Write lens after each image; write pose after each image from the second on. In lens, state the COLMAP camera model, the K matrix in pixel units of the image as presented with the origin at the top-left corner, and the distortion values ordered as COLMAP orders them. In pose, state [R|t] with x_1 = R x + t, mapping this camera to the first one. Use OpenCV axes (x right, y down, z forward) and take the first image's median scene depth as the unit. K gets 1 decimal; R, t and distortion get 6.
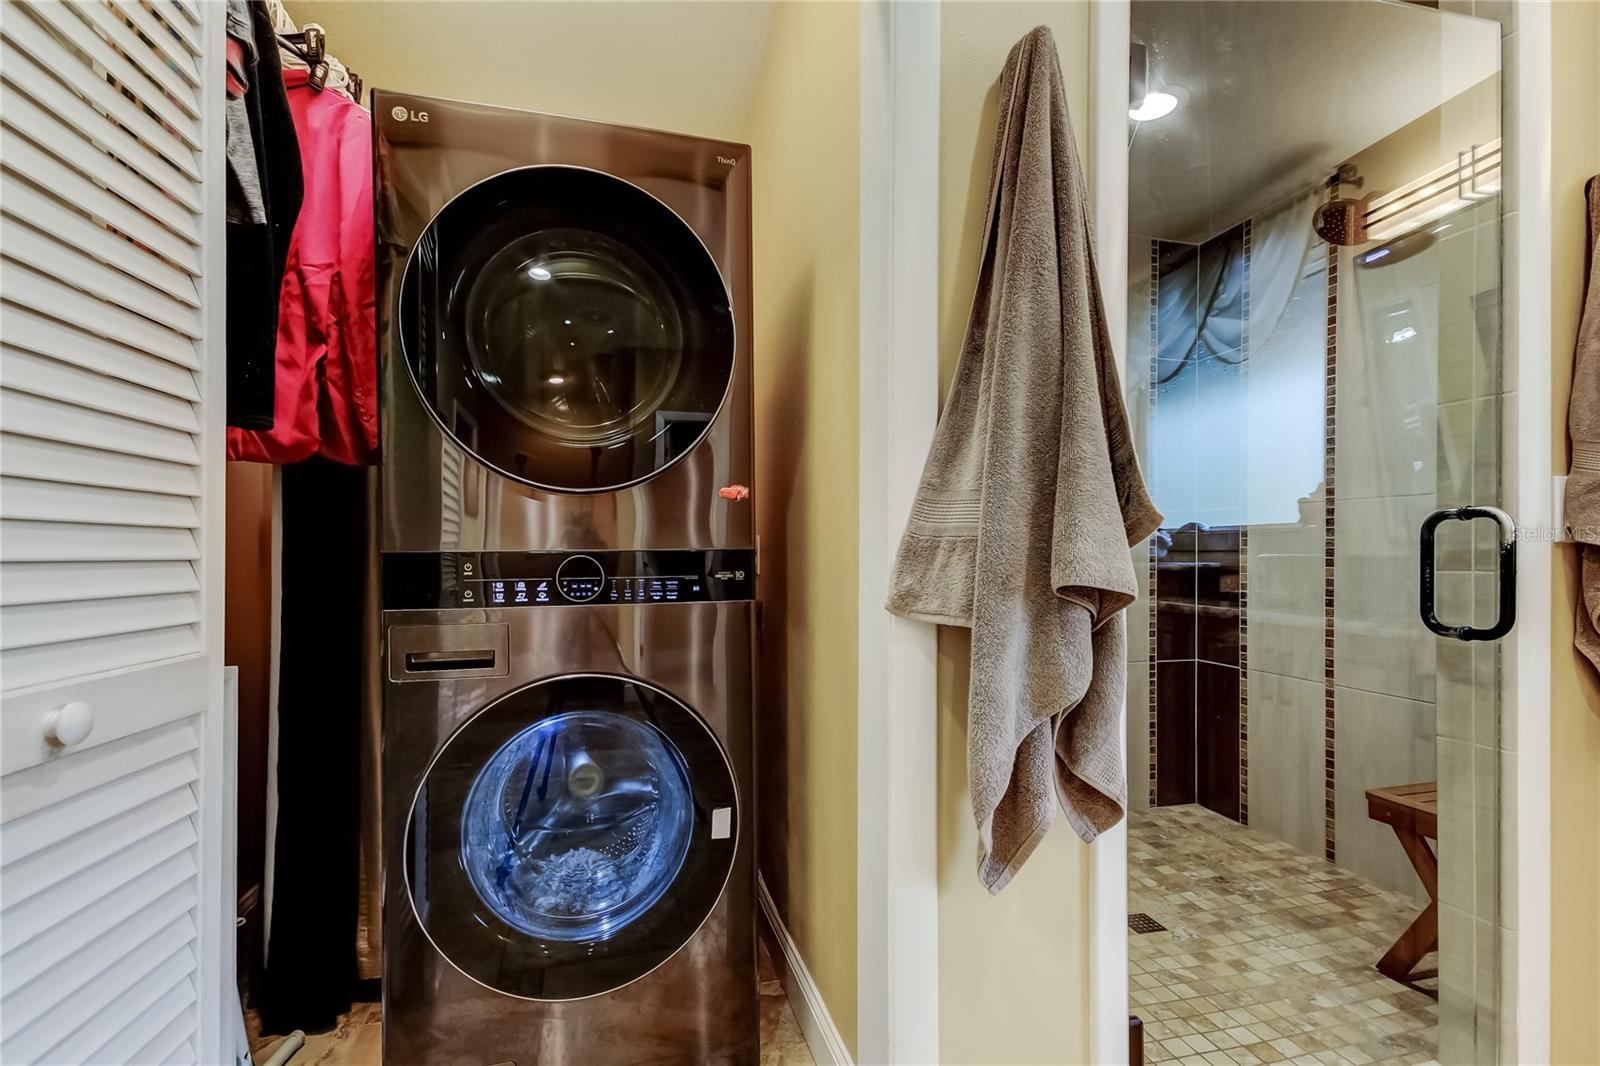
lens RADIAL K [[751.4, 0, 795.5], [0, 751.4, 564.5], [0, 0, 1]] dist [0.000921, 0.000098]
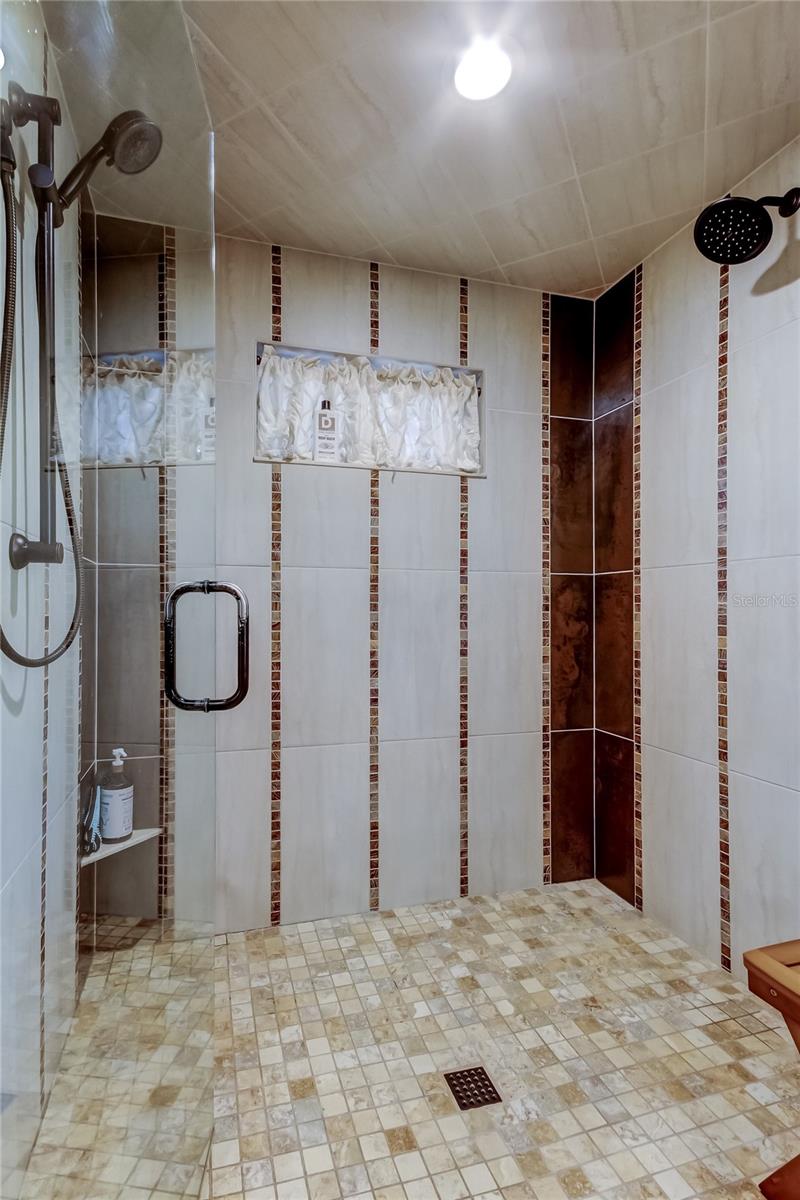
lens RADIAL K [[558.5, 0, 358.8], [0, 558.5, 615.4], [0, 0, 1]] dist [0.017988, -0.008909]
pose [[0.999898, -0.001896, -0.014130, 0.289231], [0.001781, 0.999965, -0.008127, -0.016872], [0.014145, 0.008101, 0.999867, 0.327625]]
